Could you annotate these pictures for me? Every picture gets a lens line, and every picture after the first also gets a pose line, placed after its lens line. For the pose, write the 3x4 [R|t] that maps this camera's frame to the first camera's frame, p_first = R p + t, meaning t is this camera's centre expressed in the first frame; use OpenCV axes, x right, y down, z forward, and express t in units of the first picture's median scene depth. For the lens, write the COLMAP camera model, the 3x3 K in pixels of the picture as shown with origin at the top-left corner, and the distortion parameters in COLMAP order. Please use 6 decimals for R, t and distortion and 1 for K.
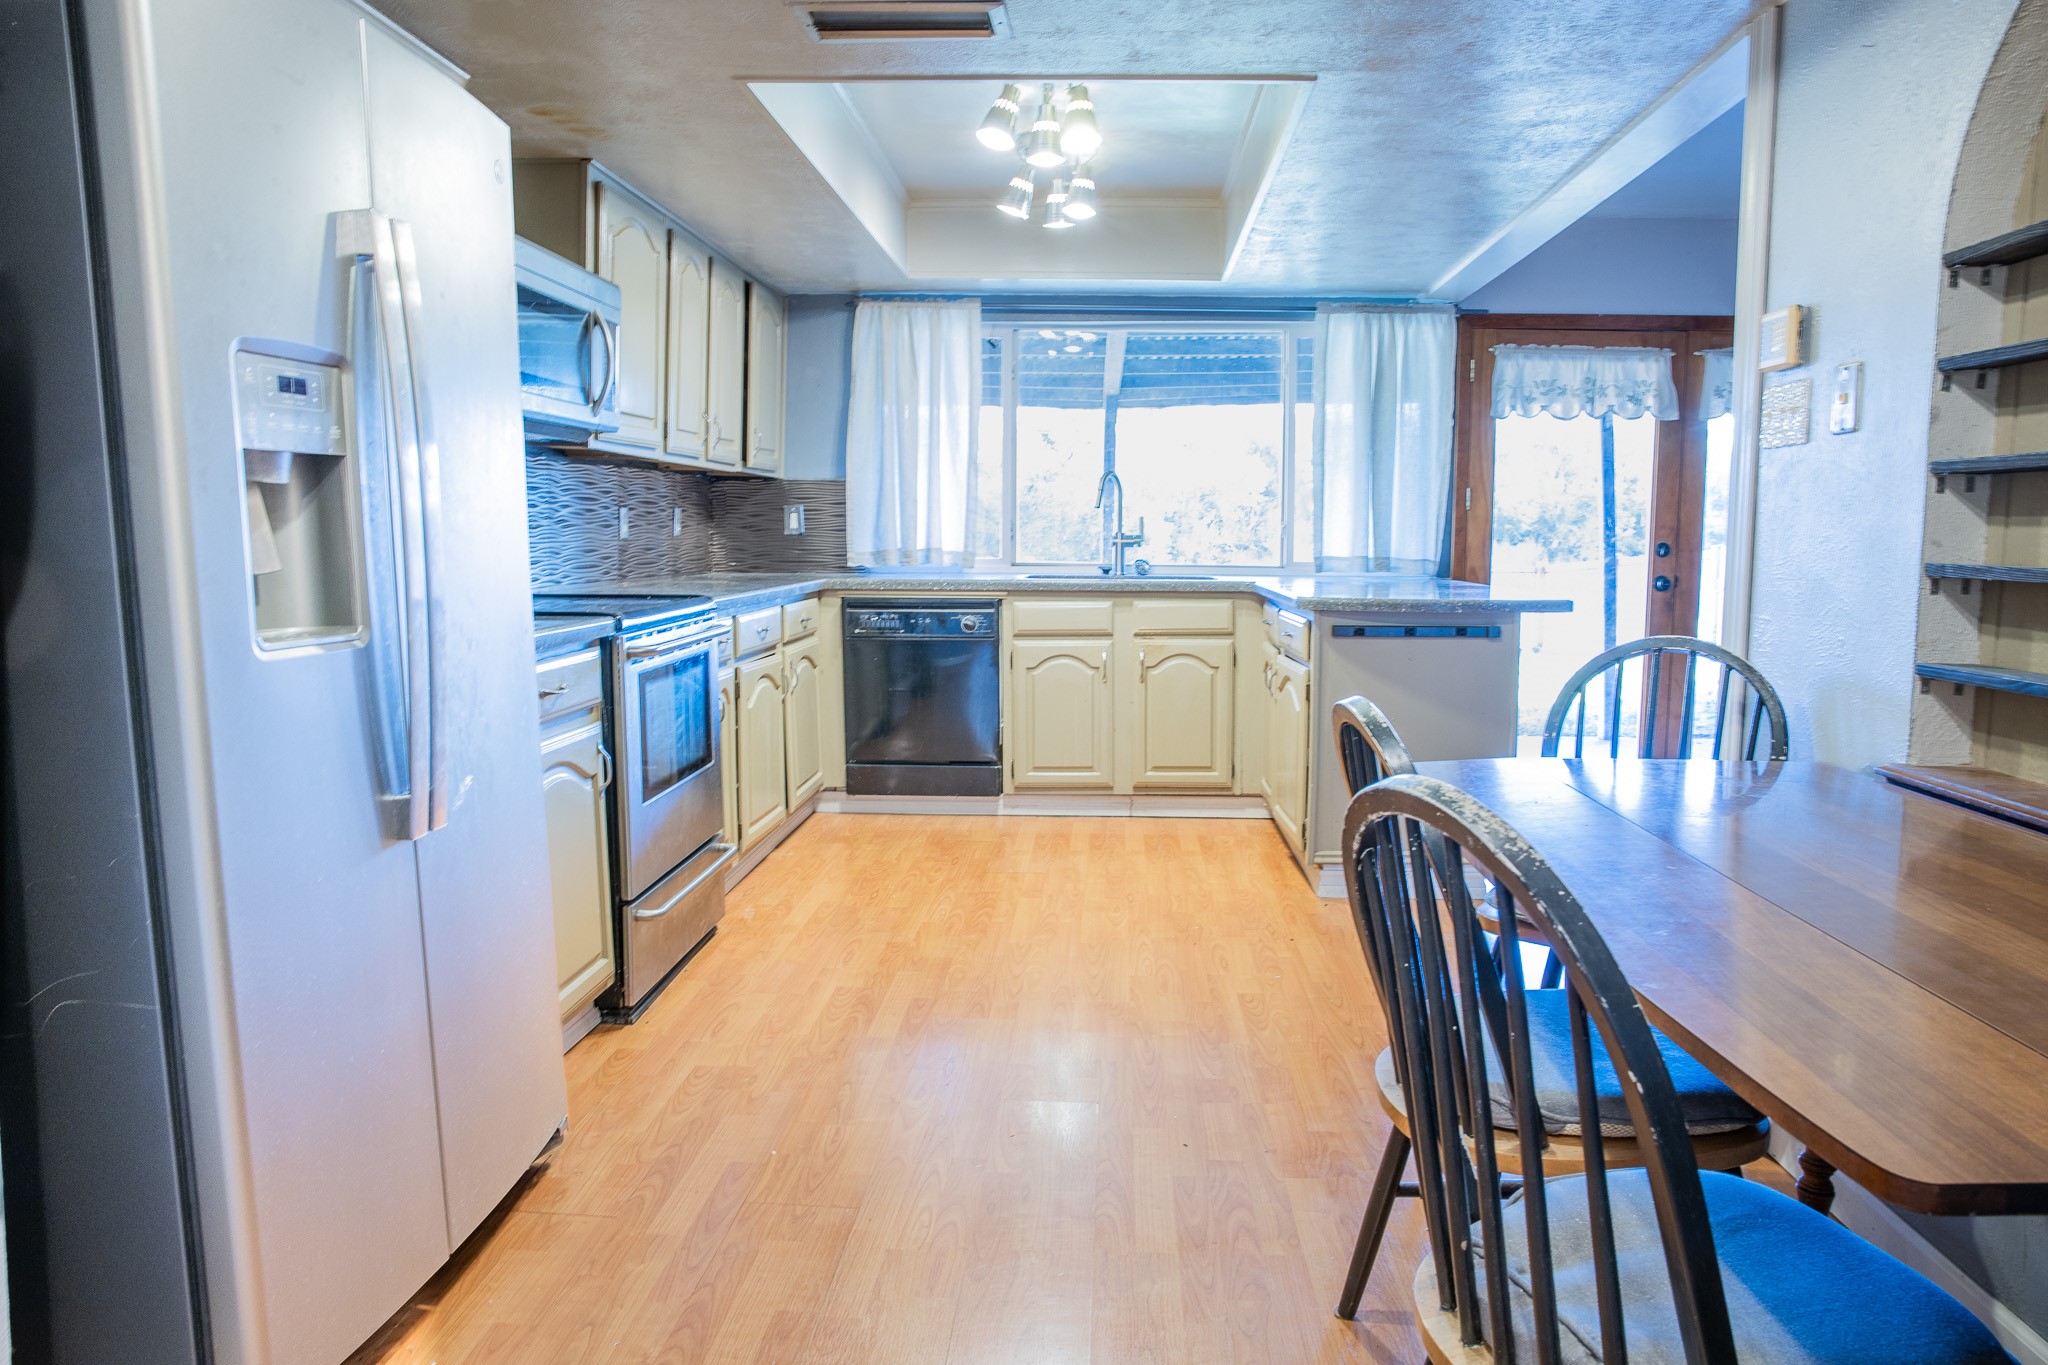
lens RADIAL K [[1399.4, 0, 1030.5], [0, 1399.4, 671.2], [0, 0, 1]] dist [-0.096730, 0.068405]
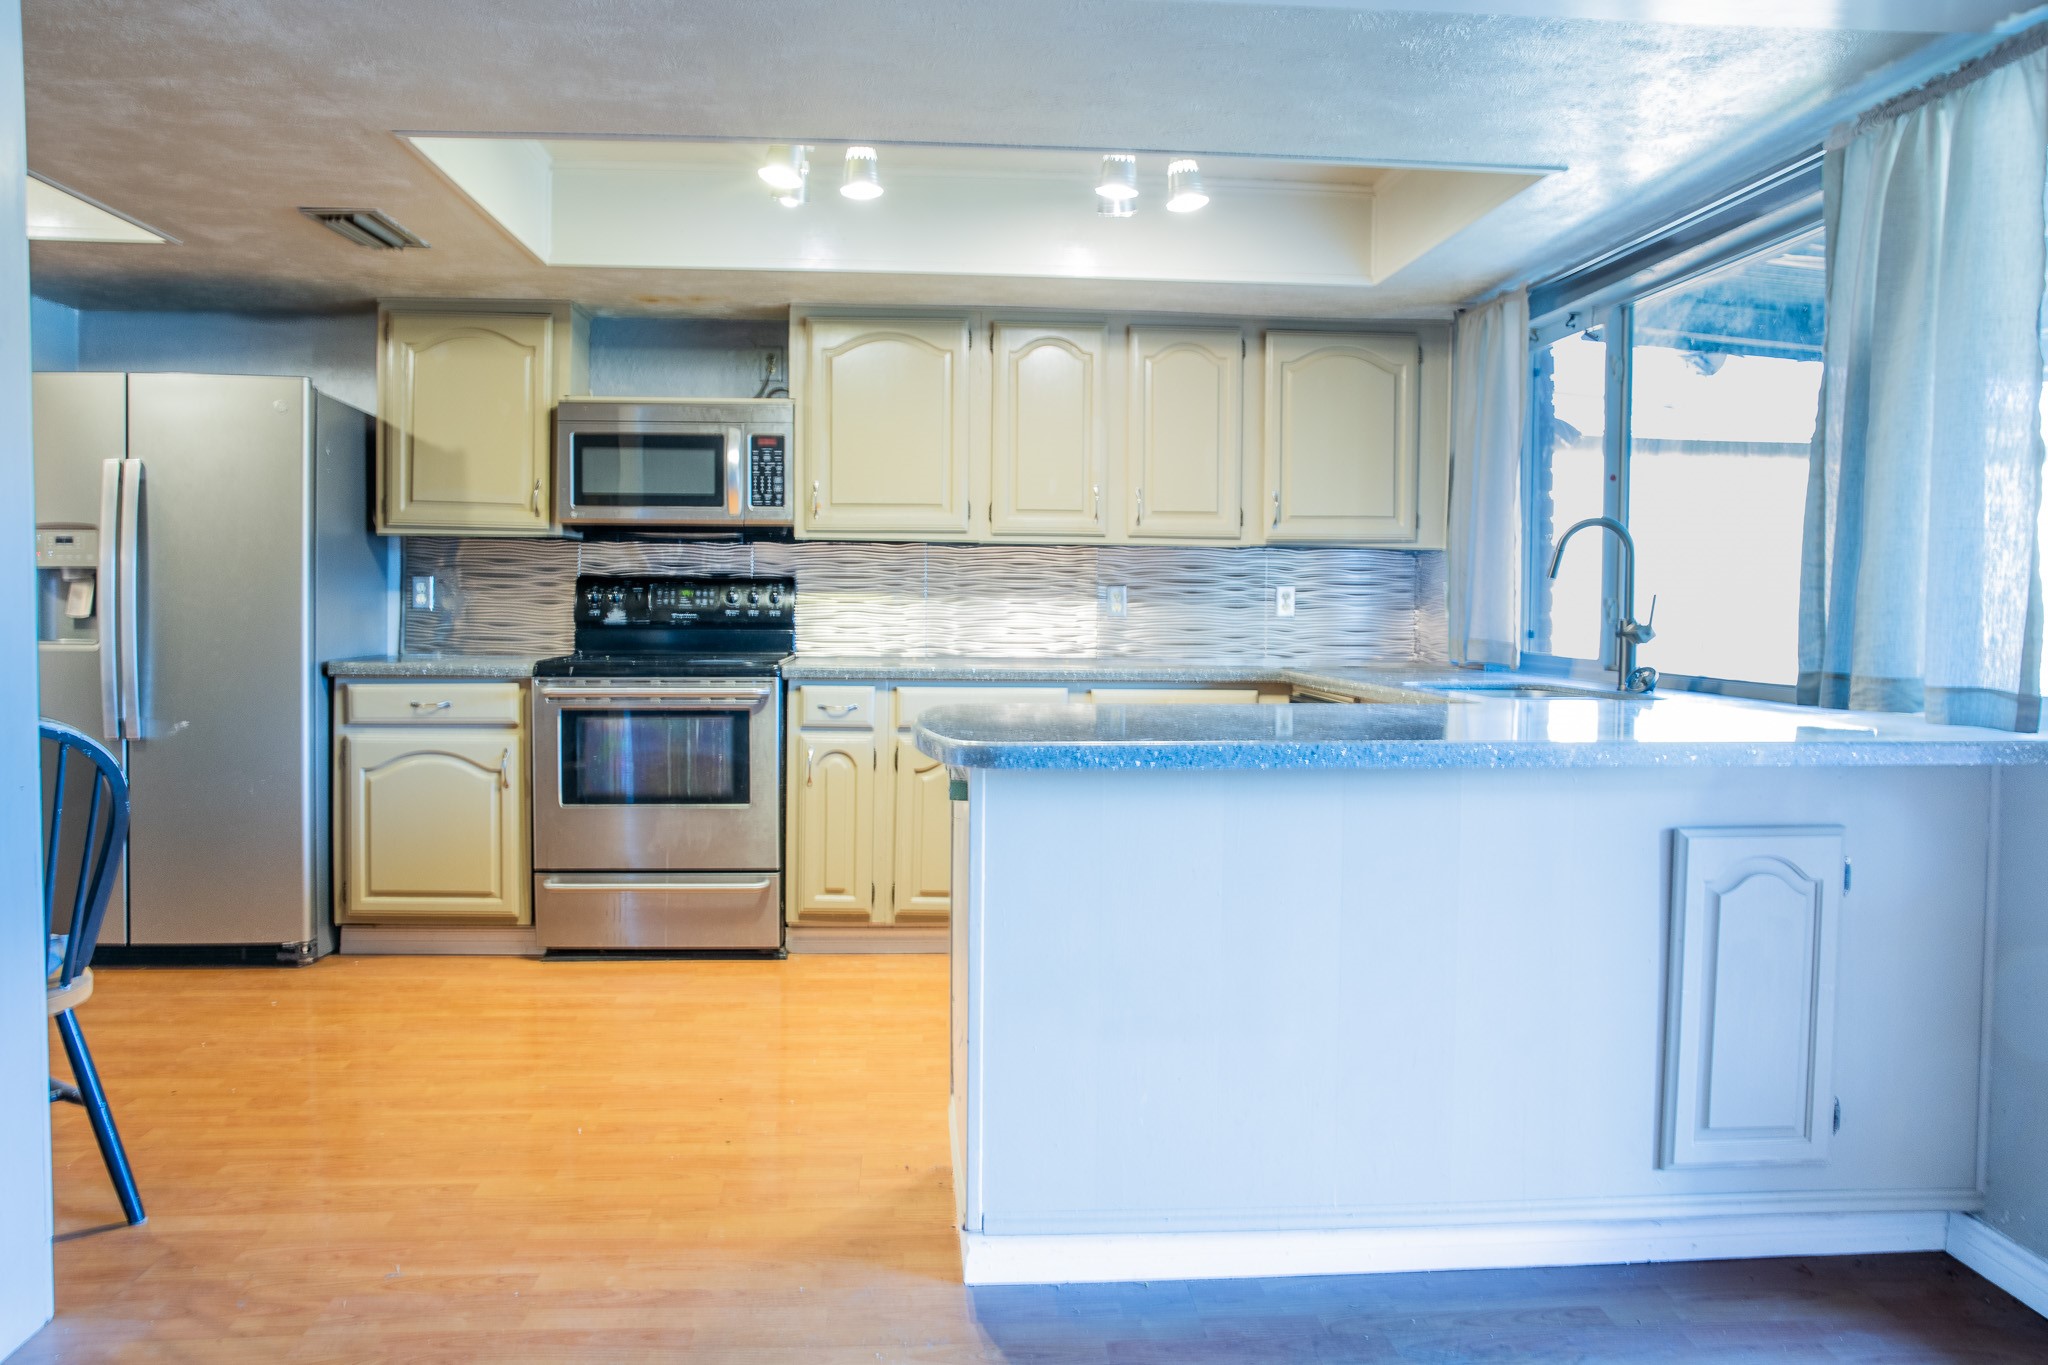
lens RADIAL K [[1487.1, 0, 1032.6], [0, 1487.1, 682.7], [0, 0, 1]] dist [-0.037598, 0.005983]
pose [[0.139236, 0.050151, -0.988988, 0.704978], [-0.109765, 0.993344, 0.034918, -0.072704], [0.984157, 0.103694, 0.143814, 0.720160]]
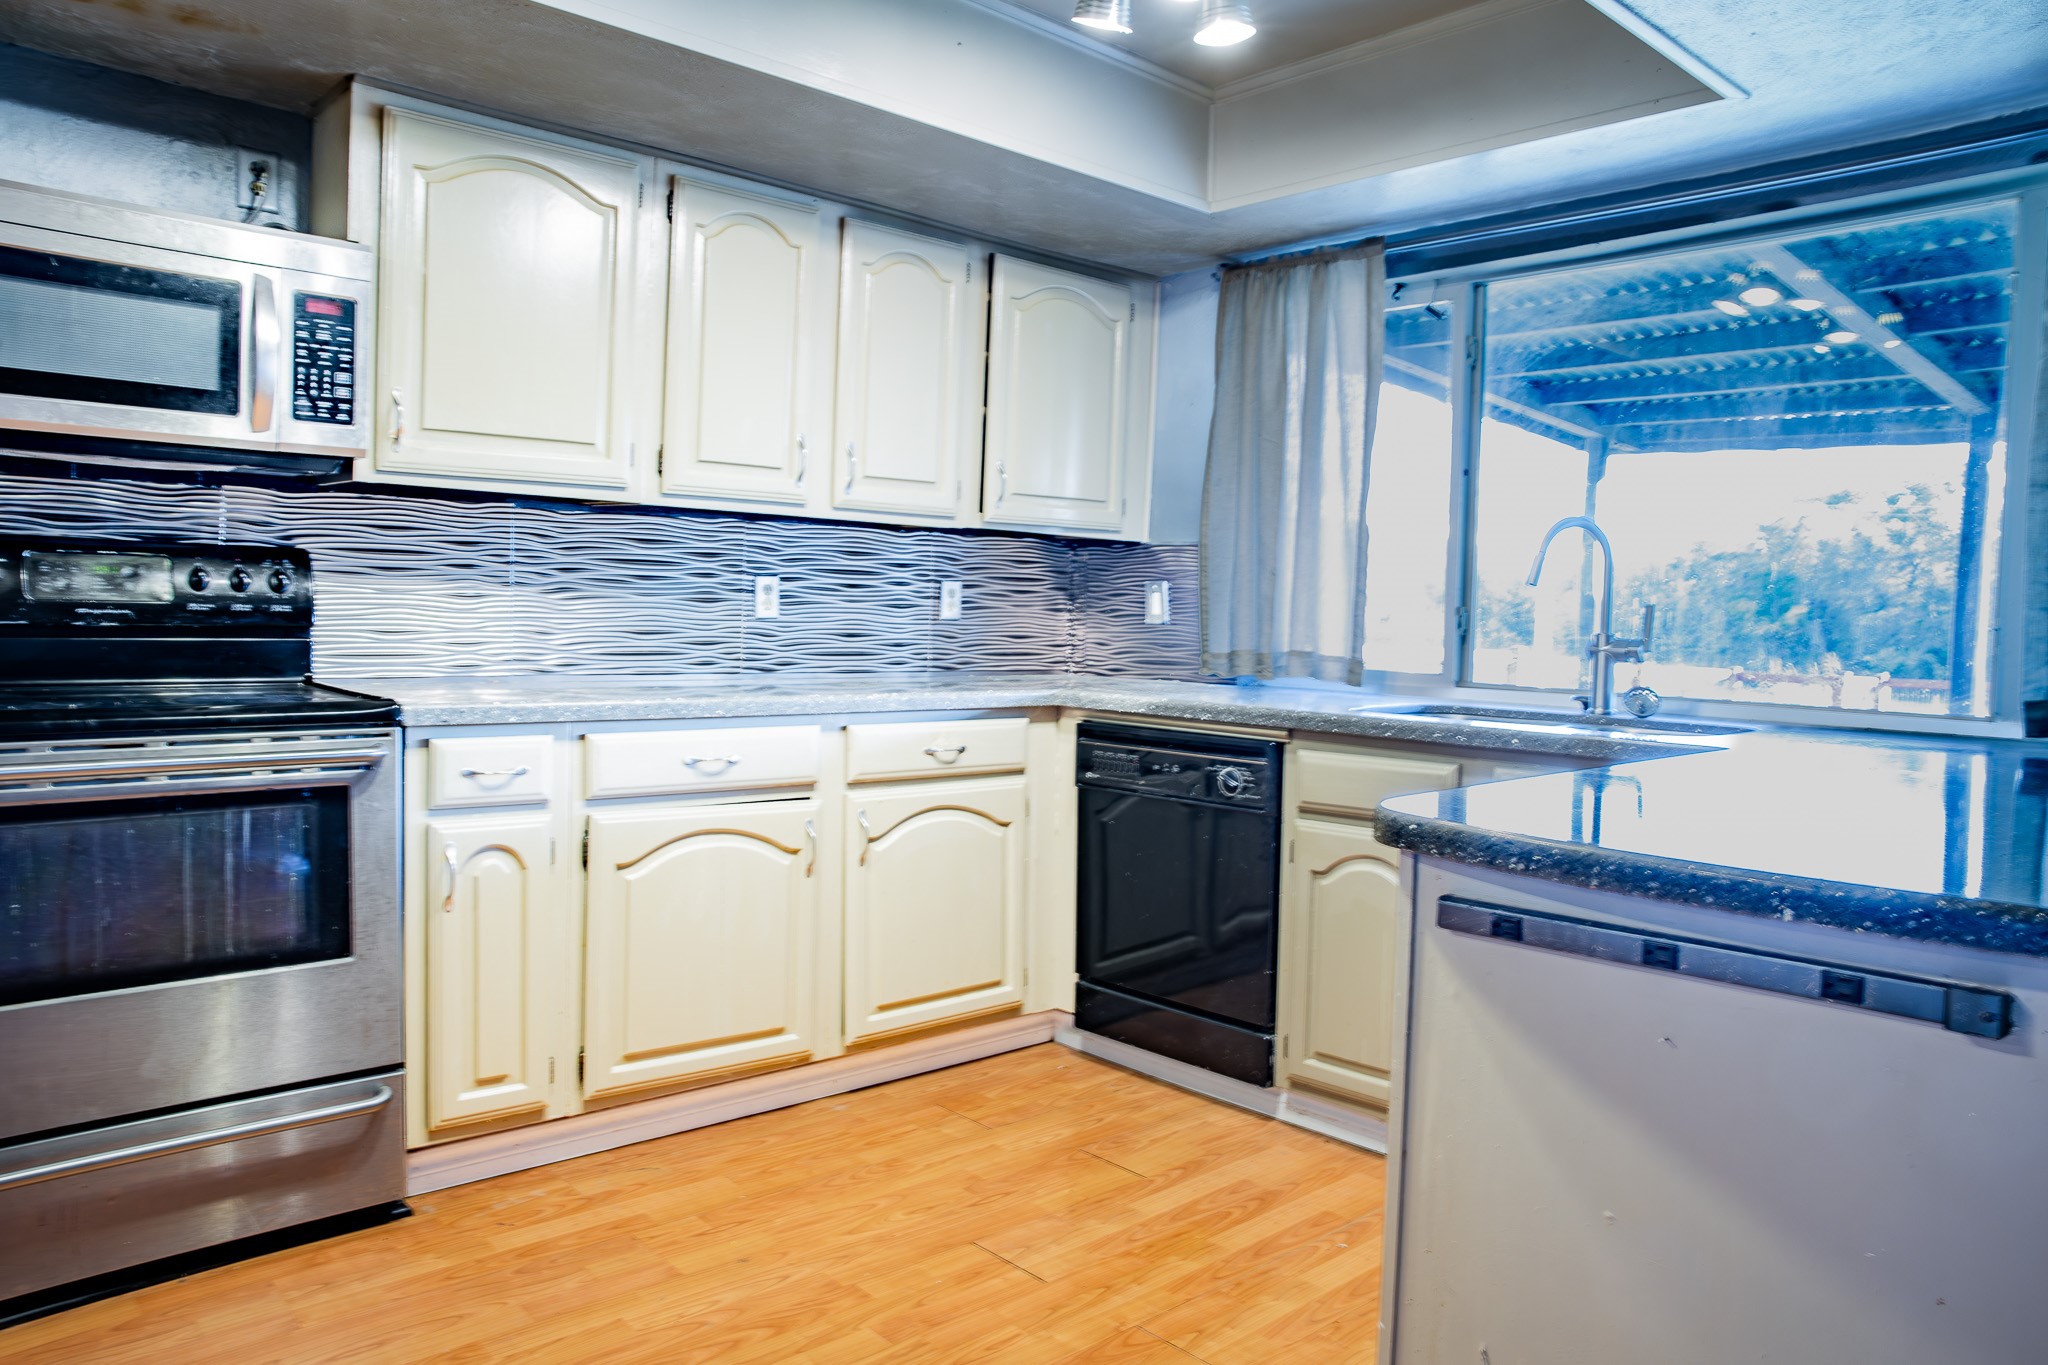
lens RADIAL K [[1399.4, 0, 1028.1], [0, 1399.4, 677.9], [0, 0, 1]] dist [-0.096730, 0.068405]
pose [[0.713833, 0.047946, -0.698673, 0.295345], [-0.094230, 0.995157, -0.027983, -0.052007], [0.693948, 0.085811, 0.714894, 0.521064]]
